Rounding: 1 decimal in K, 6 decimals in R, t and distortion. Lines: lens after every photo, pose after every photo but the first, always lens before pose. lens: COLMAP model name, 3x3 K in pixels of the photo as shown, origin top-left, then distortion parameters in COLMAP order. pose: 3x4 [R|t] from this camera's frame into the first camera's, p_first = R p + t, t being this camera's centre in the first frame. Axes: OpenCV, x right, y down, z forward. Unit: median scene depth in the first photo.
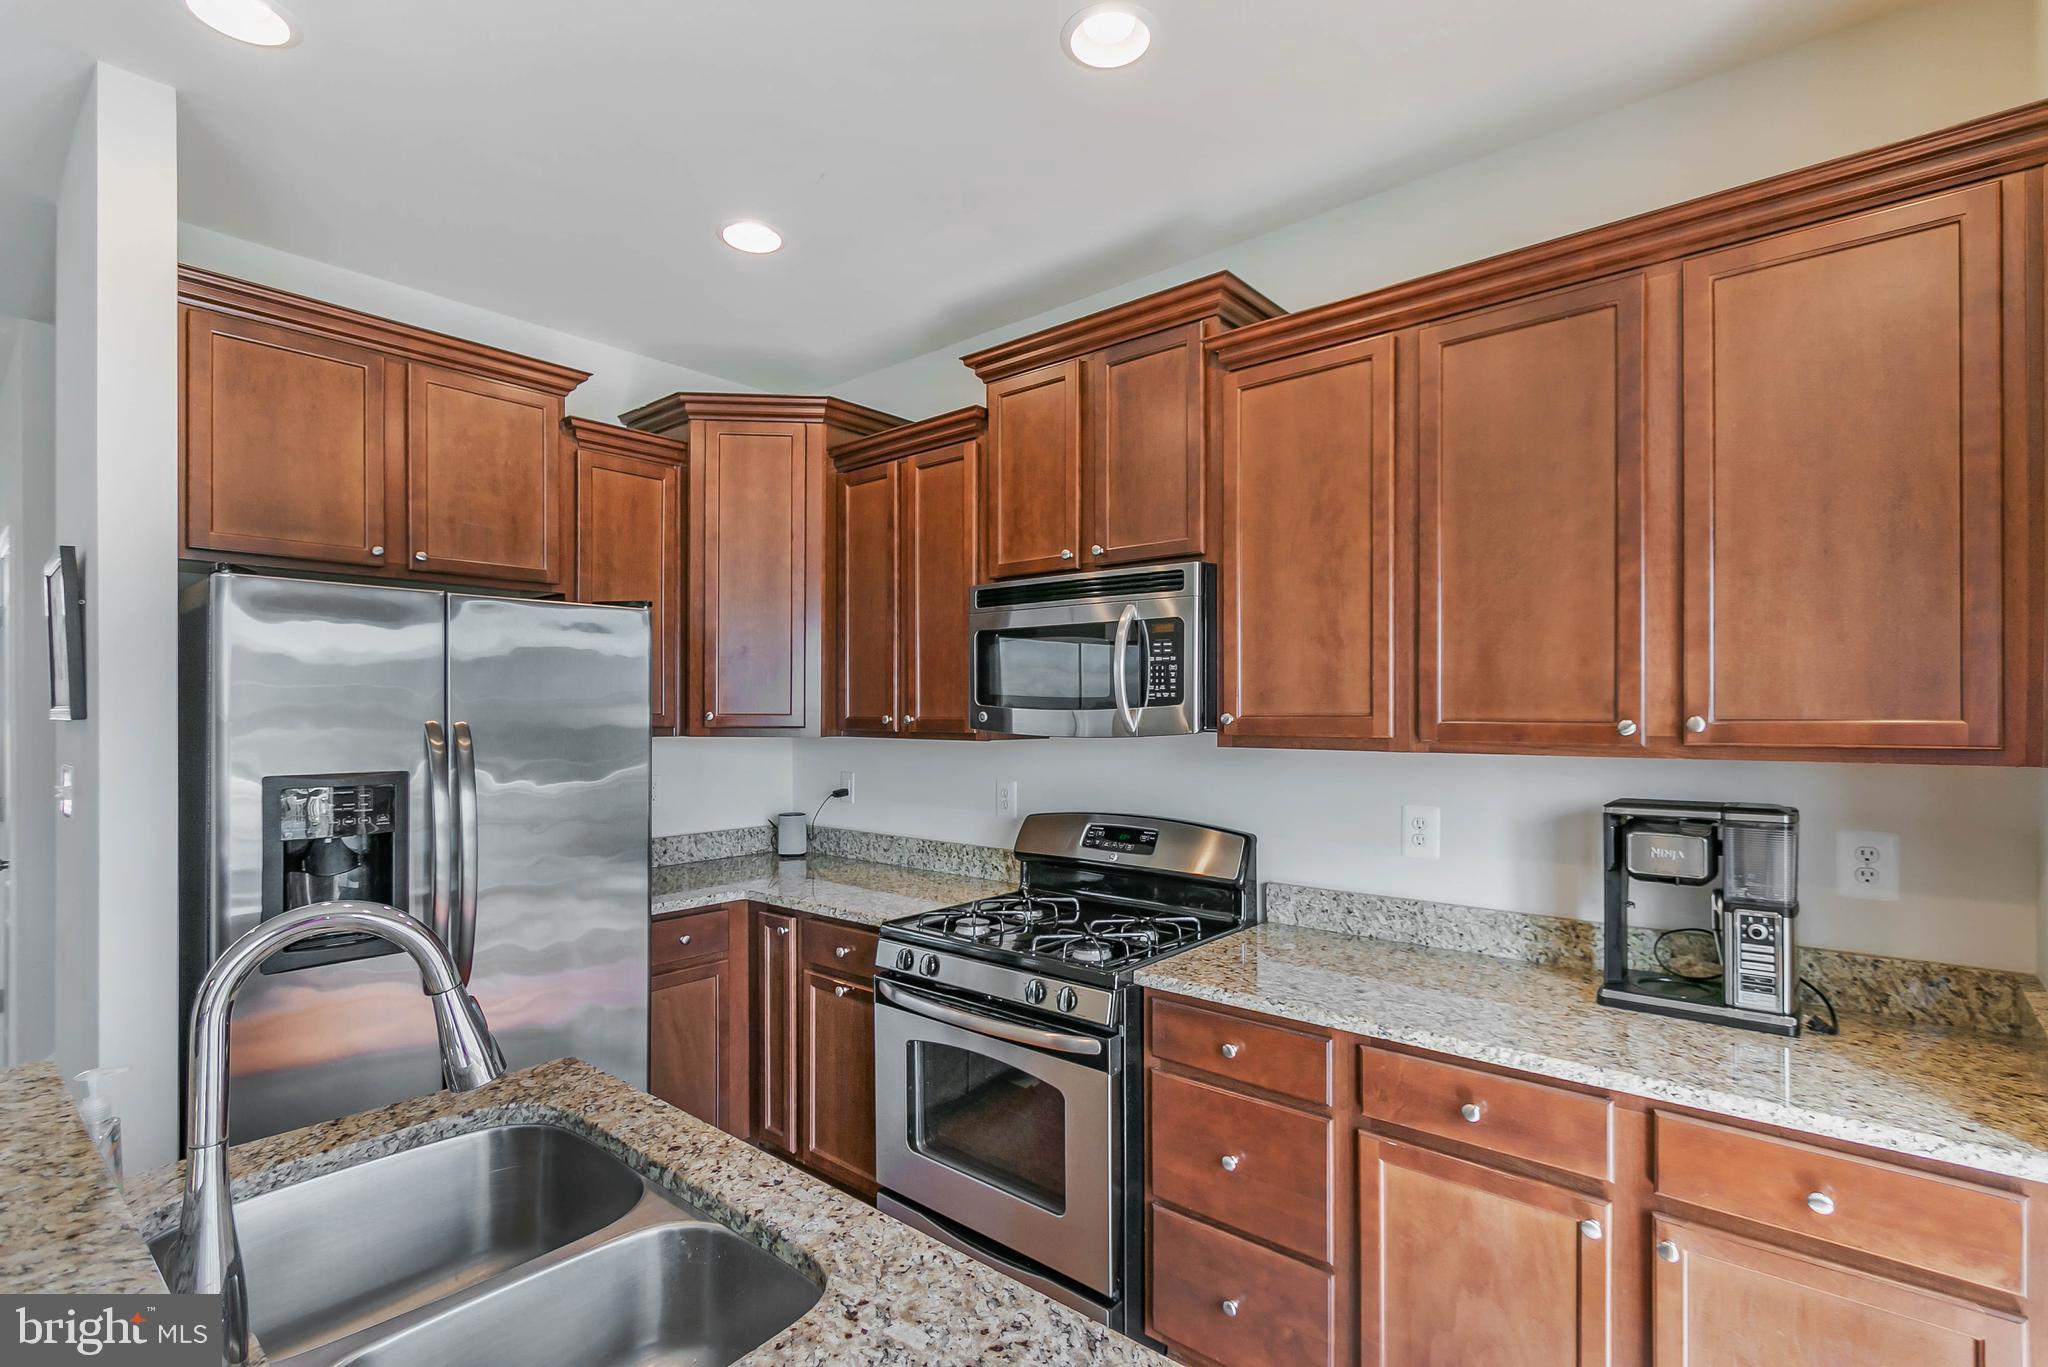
lens RADIAL K [[968.5, 0, 1026.7], [0, 968.5, 711.6], [0, 0, 1]] dist [0.000439, -0.000667]
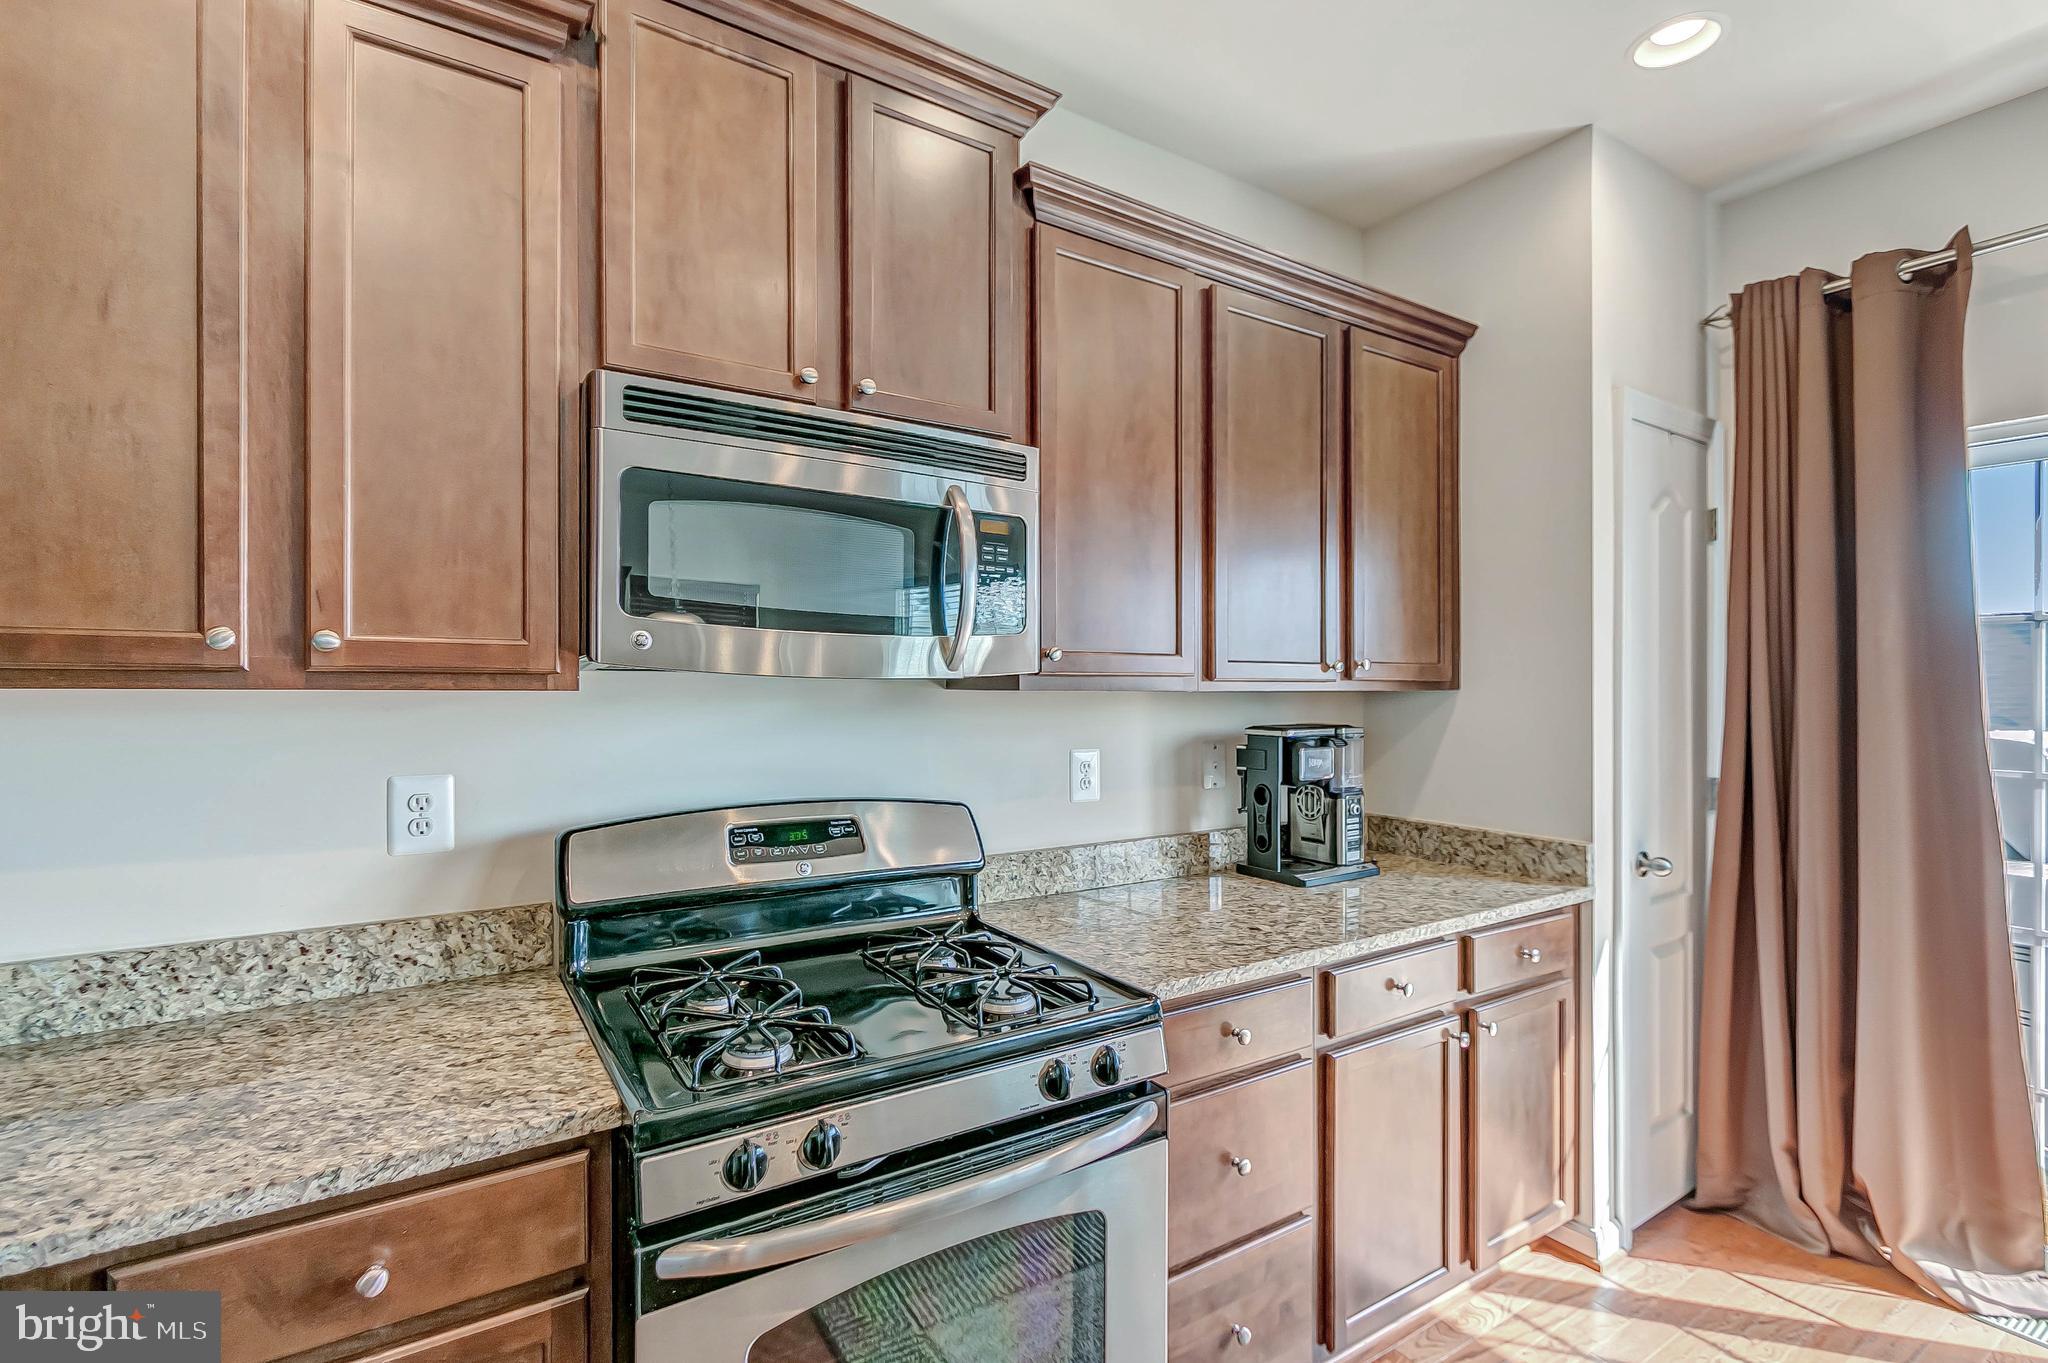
lens RADIAL K [[937.9, 0, 1024.0], [0, 937.9, 681.5], [0, 0, 1]] dist [-0.001166, -0.000365]
pose [[0.278693, 0.008541, 0.960342, -0.537675], [-0.003748, 0.999963, -0.007805, 0.035571], [-0.960373, -0.001424, 0.278714, 0.793364]]
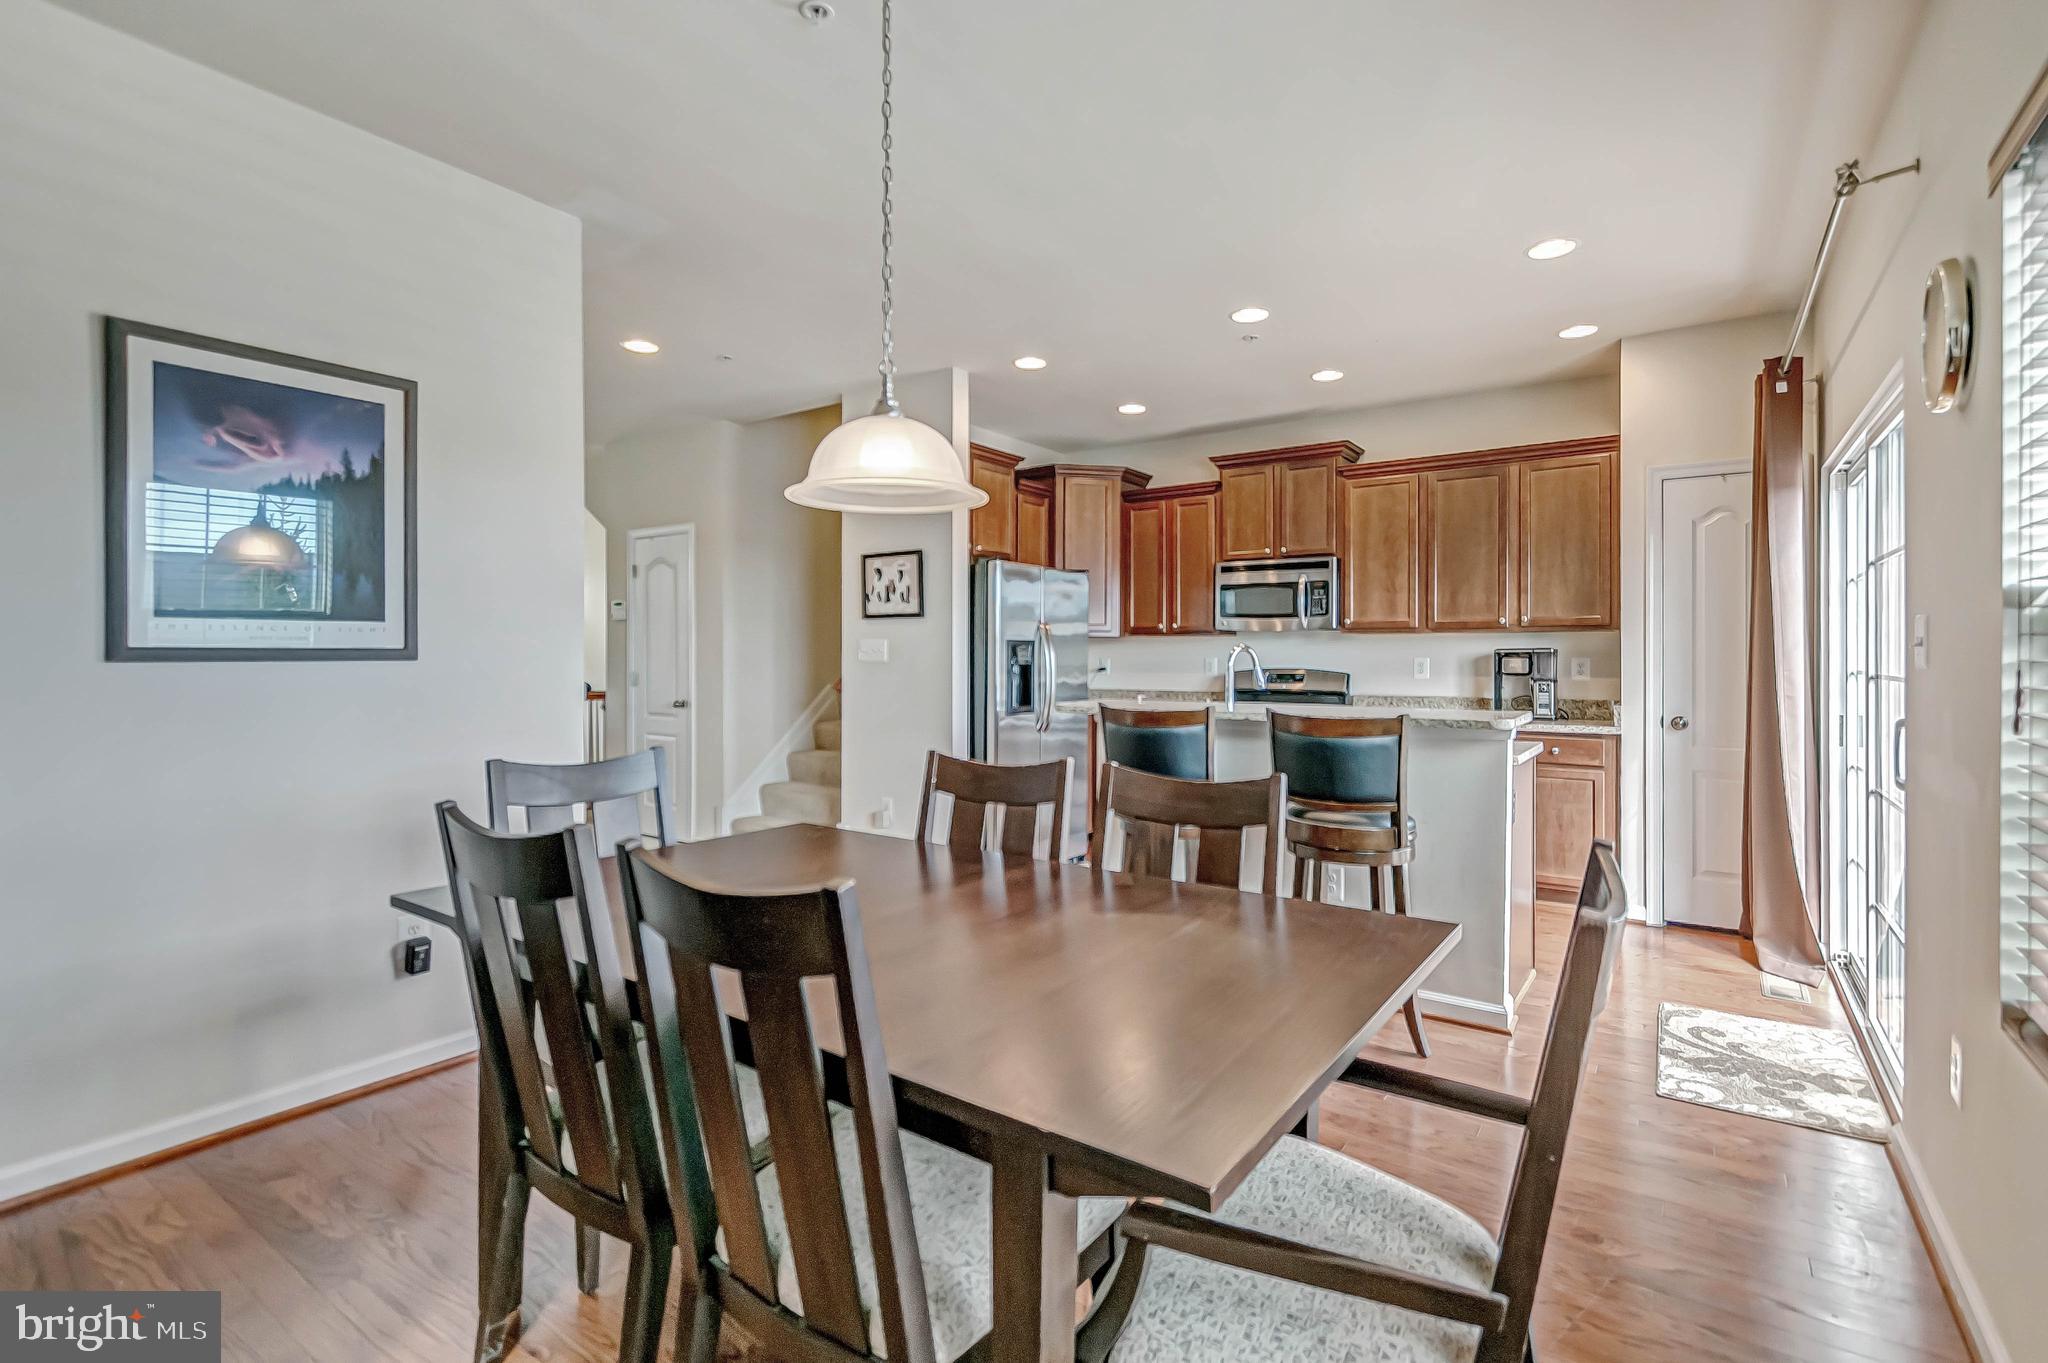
lens RADIAL K [[935.6, 0, 1029.3], [0, 935.6, 657.3], [0, 0, 1]] dist [0.001370, 0.000148]
pose [[0.995510, 0.001045, 0.094653, -0.807023], [-0.001174, 0.999998, 0.001301, 0.094302], [-0.094651, -0.001406, 0.995509, -1.266066]]
